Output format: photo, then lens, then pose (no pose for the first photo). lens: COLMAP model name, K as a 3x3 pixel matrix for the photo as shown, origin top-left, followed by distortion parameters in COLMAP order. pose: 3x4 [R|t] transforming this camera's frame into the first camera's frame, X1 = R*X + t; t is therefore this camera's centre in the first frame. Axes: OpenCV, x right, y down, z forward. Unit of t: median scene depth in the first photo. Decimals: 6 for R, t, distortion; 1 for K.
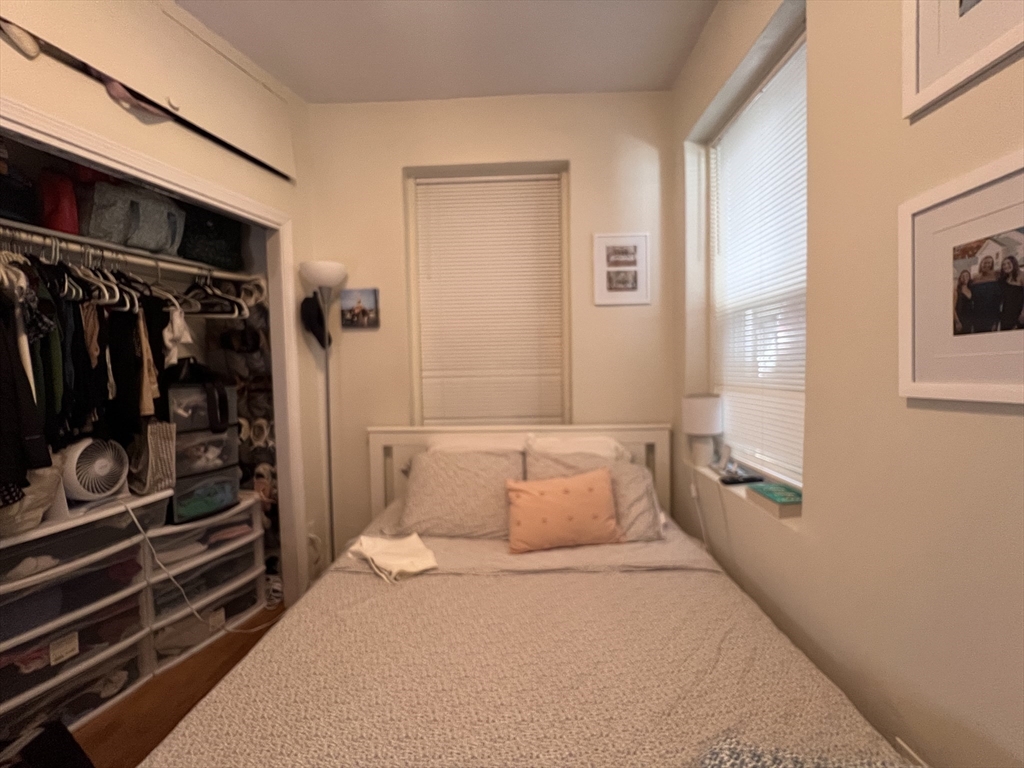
lens RADIAL K [[410.9, 0, 497.4], [0, 410.9, 381.6], [0, 0, 1]] dist [-0.001879, 0.000228]
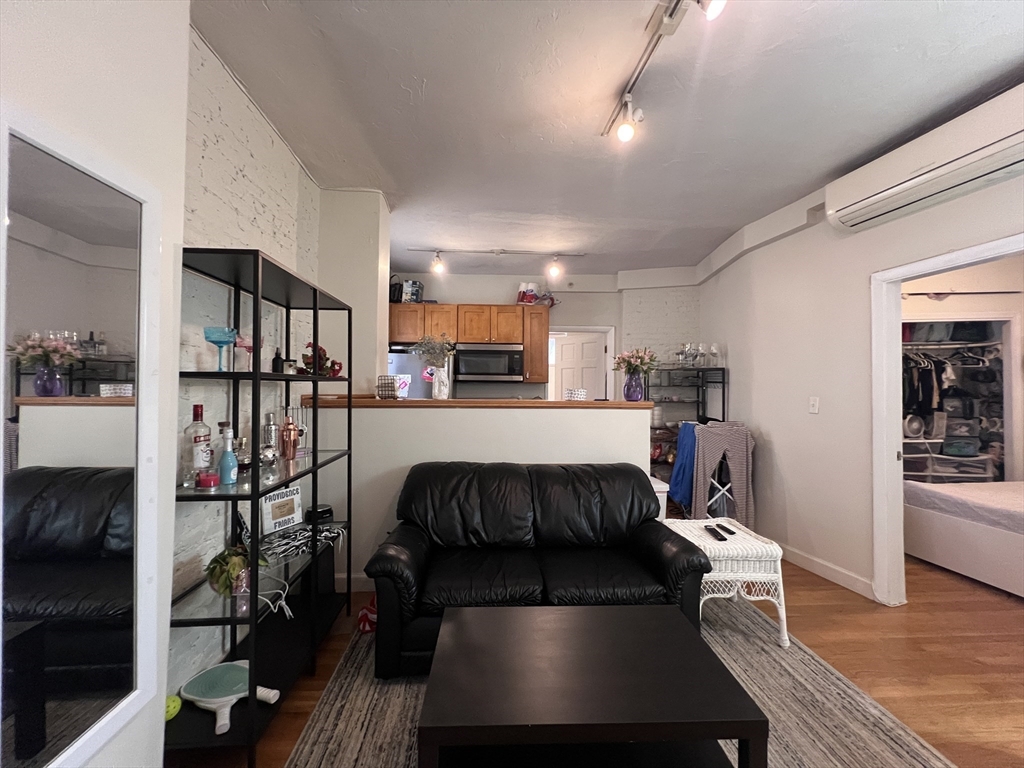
lens RADIAL K [[410.3, 0, 512.3], [0, 410.3, 385.7], [0, 0, 1]] dist [-0.002798, 0.000621]
pose [[0.142699, 0.009851, -0.989717, 1.075528], [-0.047322, 0.998875, 0.003119, 0.047707], [0.988634, 0.046391, 0.143005, -1.635296]]
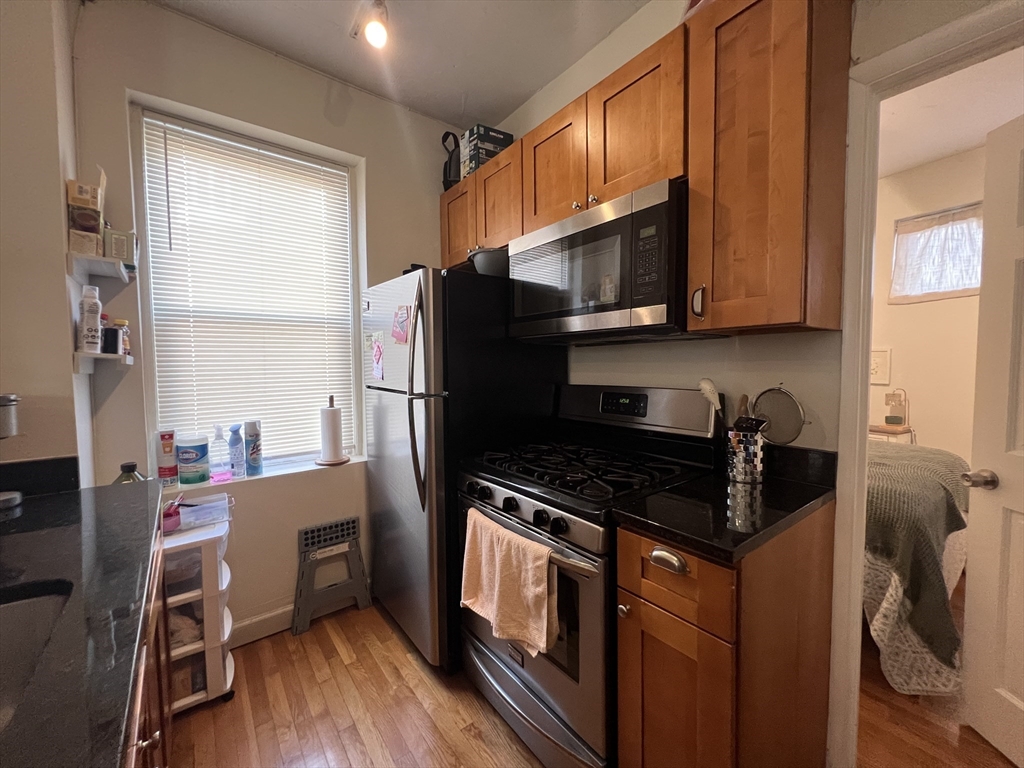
lens RADIAL K [[410.9, 0, 512.9], [0, 410.9, 384.2], [0, 0, 1]] dist [-0.001879, 0.000228]
pose [[-0.734260, 0.057188, -0.676456, -0.630932], [-0.005588, 0.995903, 0.090260, 0.057912], [0.678846, 0.070054, -0.730932, -0.973912]]
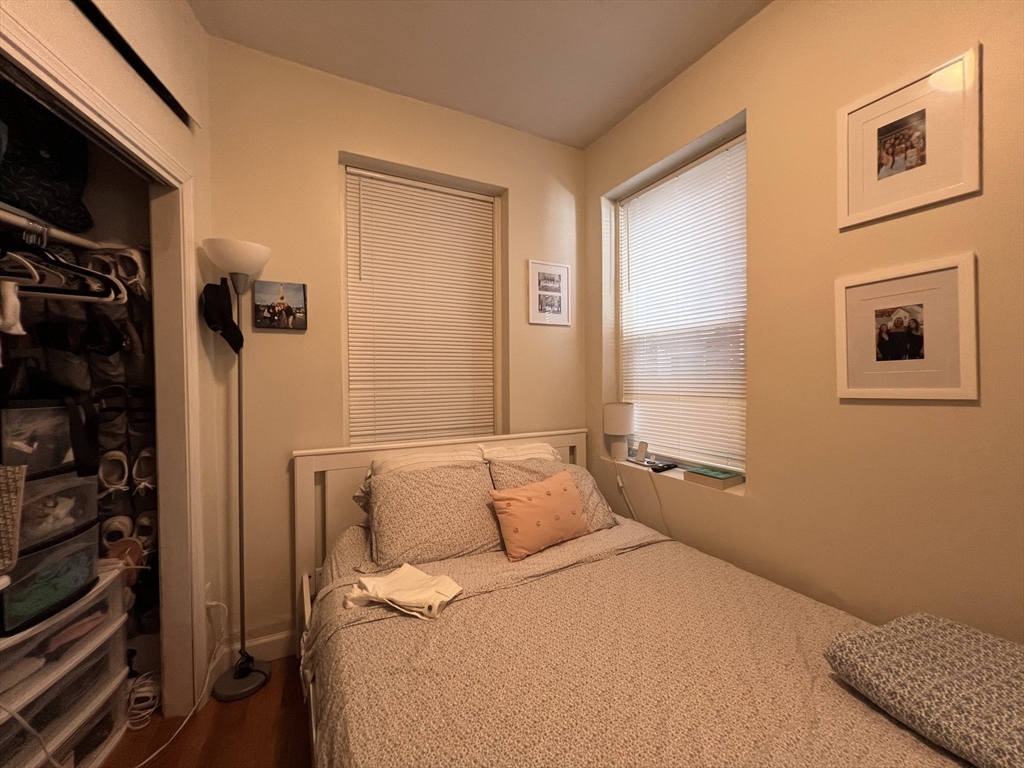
lens RADIAL K [[410.3, 0, 493.9], [0, 410.3, 383.2], [0, 0, 1]] dist [-0.002798, 0.000621]
pose [[0.871765, 0.004881, 0.489901, -0.403256], [0.011497, 0.999471, -0.030416, 0.005938], [-0.489790, 0.032148, 0.871248, 0.100538]]
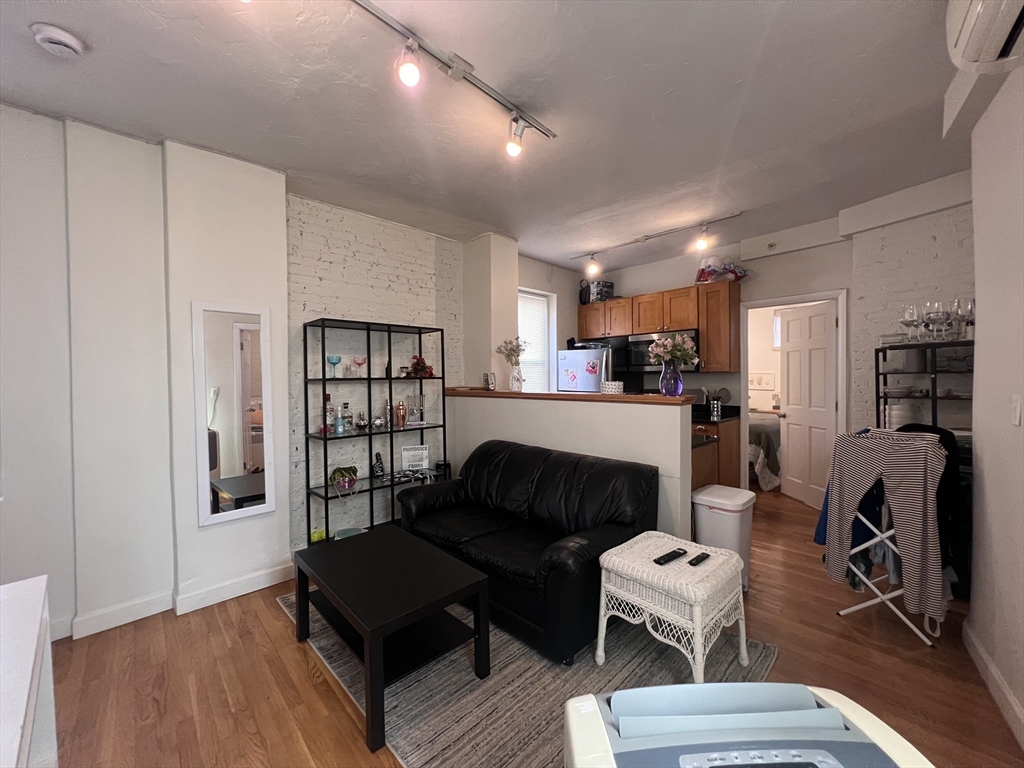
lens RADIAL K [[410.3, 0, 512.4], [0, 410.3, 384.5], [0, 0, 1]] dist [-0.002798, 0.000621]
pose [[-0.655648, 0.036948, -0.754162, 0.971230], [-0.006454, 0.998491, 0.054529, -0.010010], [0.755039, 0.040619, -0.654420, -0.594968]]
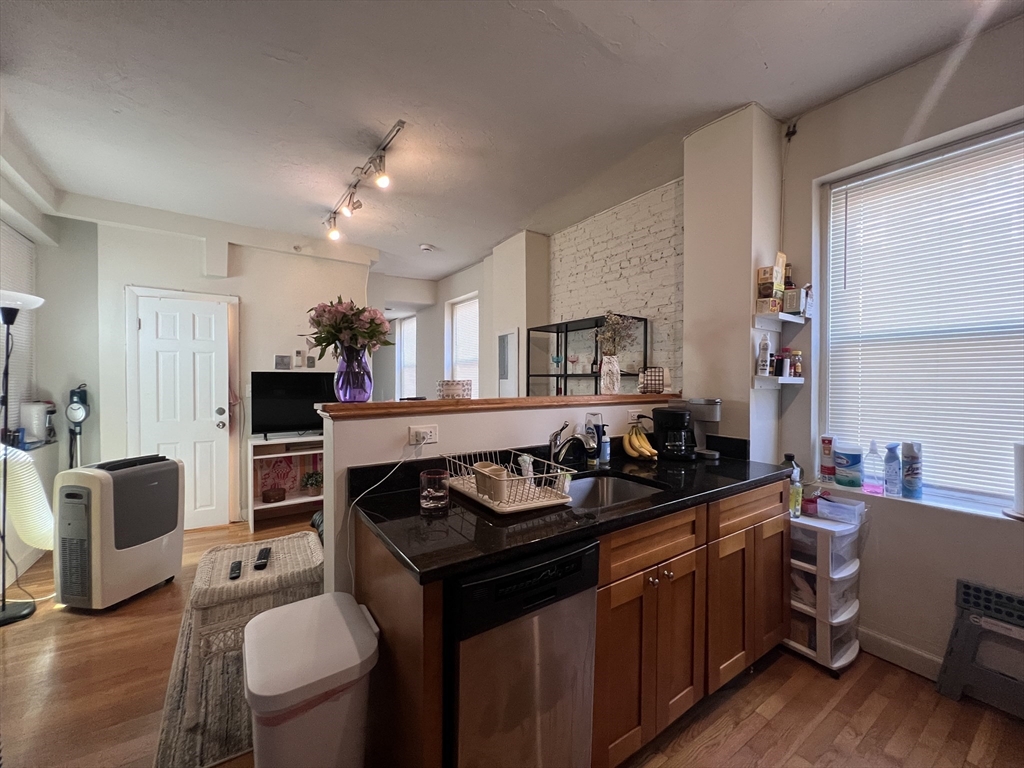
lens RADIAL K [[410.9, 0, 513.3], [0, 410.9, 383.7], [0, 0, 1]] dist [-0.001879, 0.000228]
pose [[-0.622543, 0.006488, 0.782559, -0.989620], [0.037026, 0.999090, 0.021172, 0.046534], [-0.781709, 0.042156, -0.622216, -0.799189]]
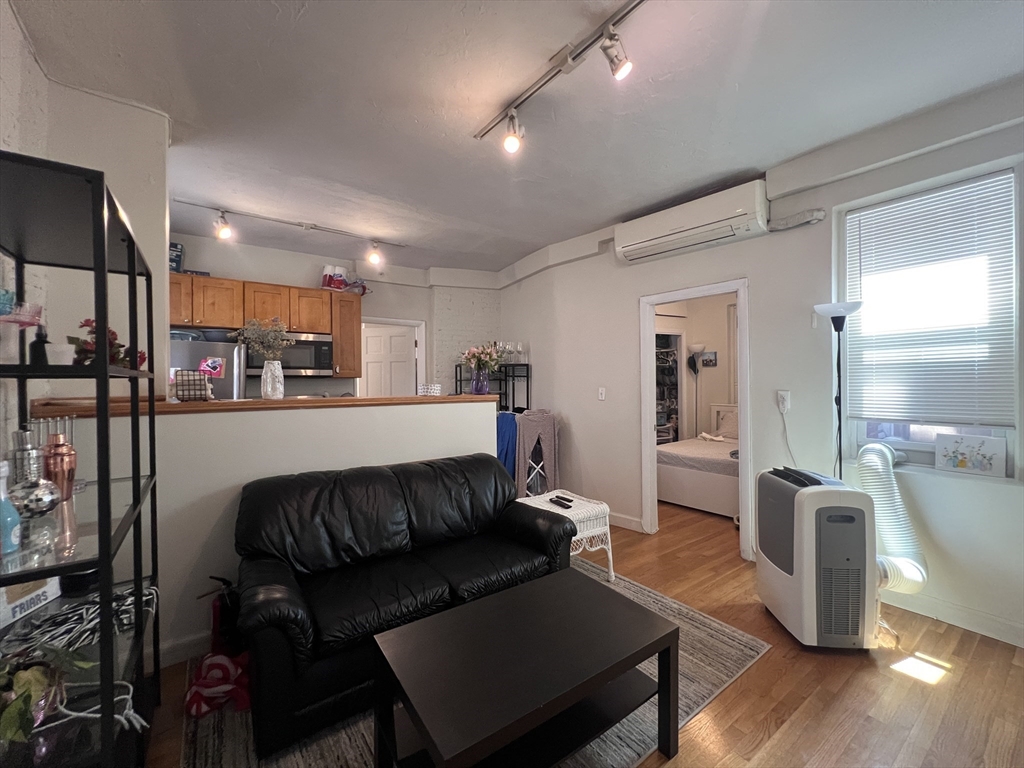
lens RADIAL K [[410.3, 0, 512.5], [0, 410.3, 385.9], [0, 0, 1]] dist [-0.002798, 0.000621]
pose [[0.651756, 0.017760, -0.758220, 0.954572], [-0.032603, 0.999458, -0.004614, 0.056372], [0.757727, 0.027727, 0.651982, -1.905546]]
